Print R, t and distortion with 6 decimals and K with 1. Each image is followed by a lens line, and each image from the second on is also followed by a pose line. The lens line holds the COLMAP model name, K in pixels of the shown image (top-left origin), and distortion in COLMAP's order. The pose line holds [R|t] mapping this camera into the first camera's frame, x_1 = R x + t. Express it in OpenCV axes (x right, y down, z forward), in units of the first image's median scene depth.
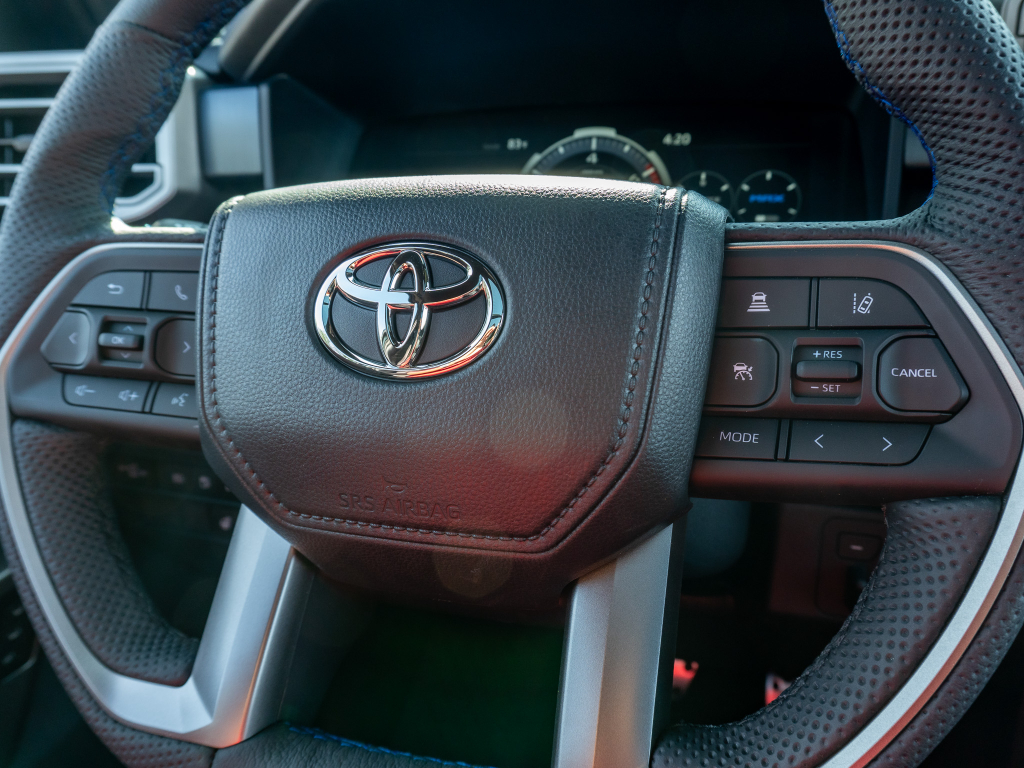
lens RADIAL K [[767.3, 0, 512.4], [0, 767.3, 378.7], [0, 0, 1]] dist [-0.024650, 0.002960]
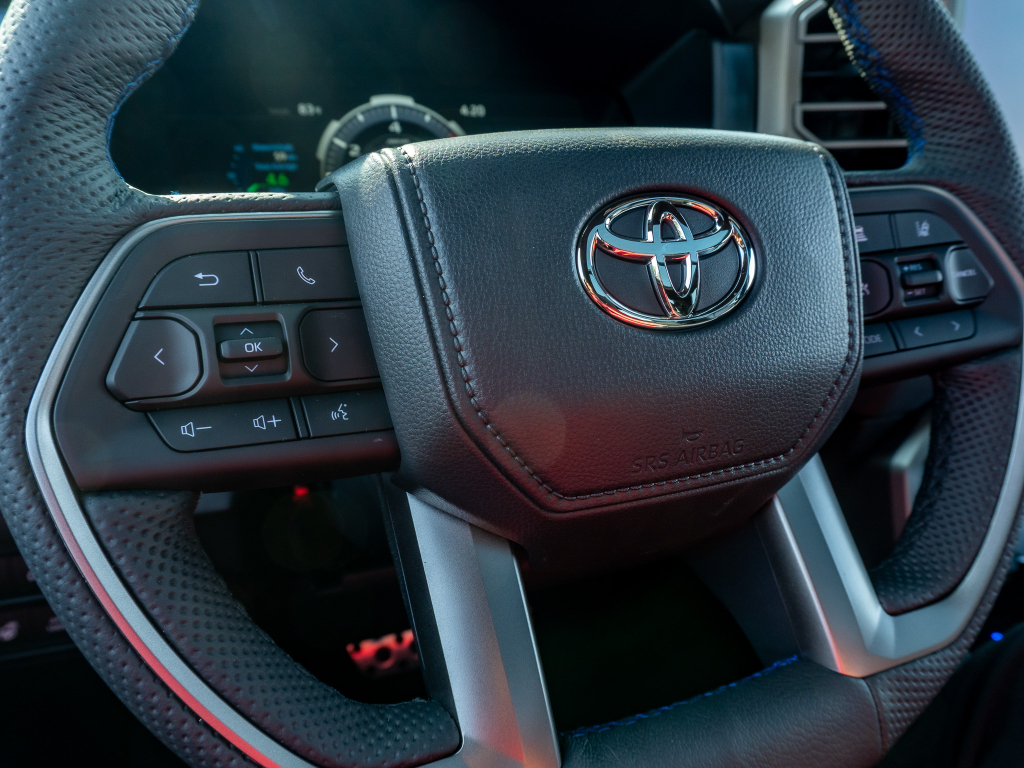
lens RADIAL K [[767.3, 0, 511.9], [0, 767.3, 381.3], [0, 0, 1]] dist [-0.024650, 0.002960]
pose [[0.778709, -0.168356, 0.604374, -0.759917], [0.156771, 0.984979, 0.072386, -0.032440], [-0.607482, 0.038380, 0.793406, 0.279333]]
